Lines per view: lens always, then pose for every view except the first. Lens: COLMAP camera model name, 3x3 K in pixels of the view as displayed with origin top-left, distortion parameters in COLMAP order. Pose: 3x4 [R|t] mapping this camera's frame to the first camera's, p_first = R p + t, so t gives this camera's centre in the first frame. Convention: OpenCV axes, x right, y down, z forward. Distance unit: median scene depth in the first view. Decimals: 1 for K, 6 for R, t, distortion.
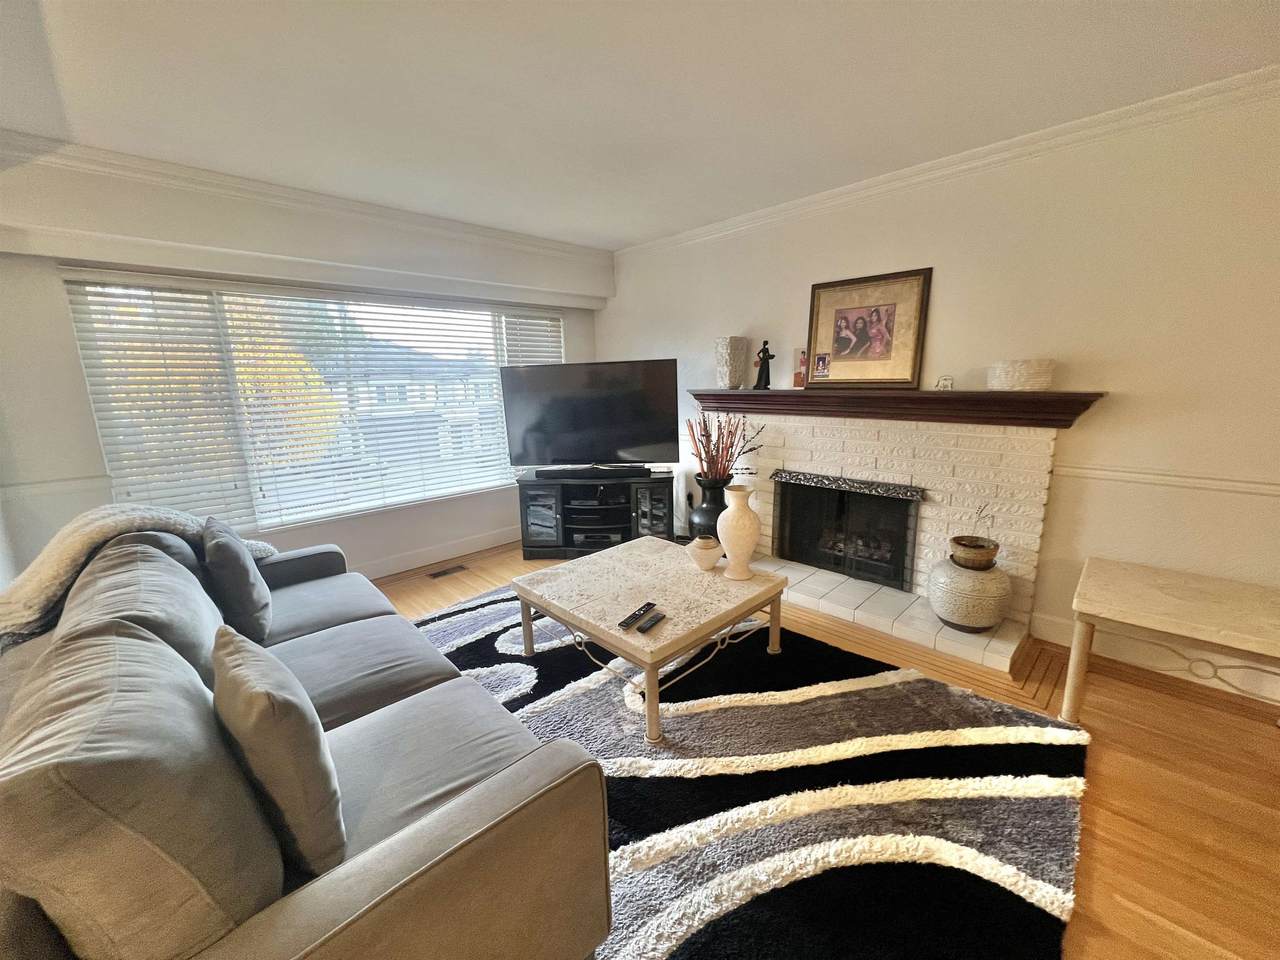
lens RADIAL K [[511.3, 0, 640.4], [0, 511.3, 482.6], [0, 0, 1]] dist [0.000300, -0.000450]
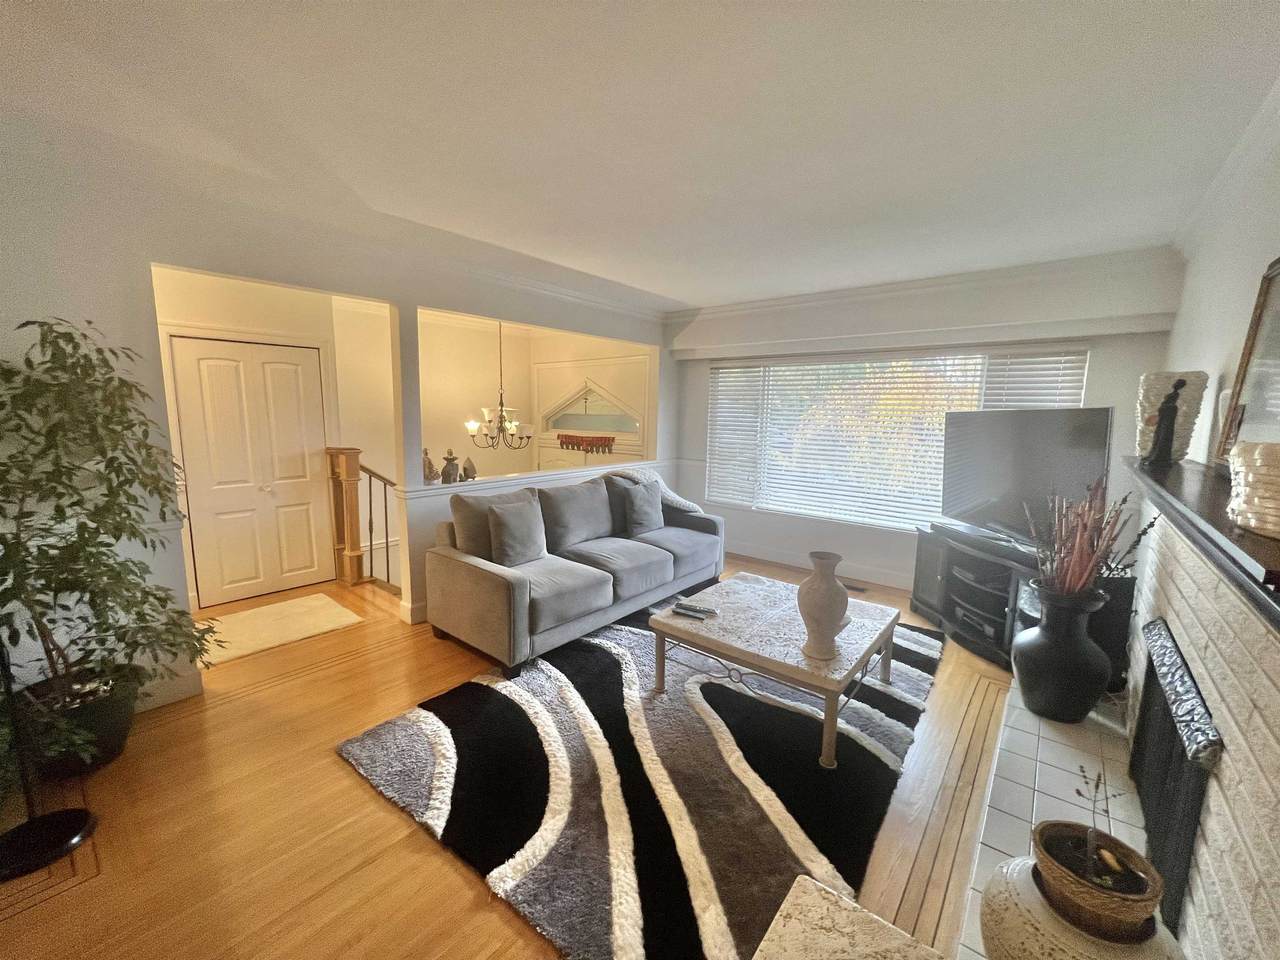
lens RADIAL K [[511.3, 0, 639.7], [0, 511.3, 479.9], [0, 0, 1]] dist [0.000300, -0.000450]
pose [[0.102505, 0.150960, -0.983211, 1.270904], [-0.217341, 0.967935, 0.125956, -0.196129], [0.970698, 0.200781, 0.132028, 0.661689]]
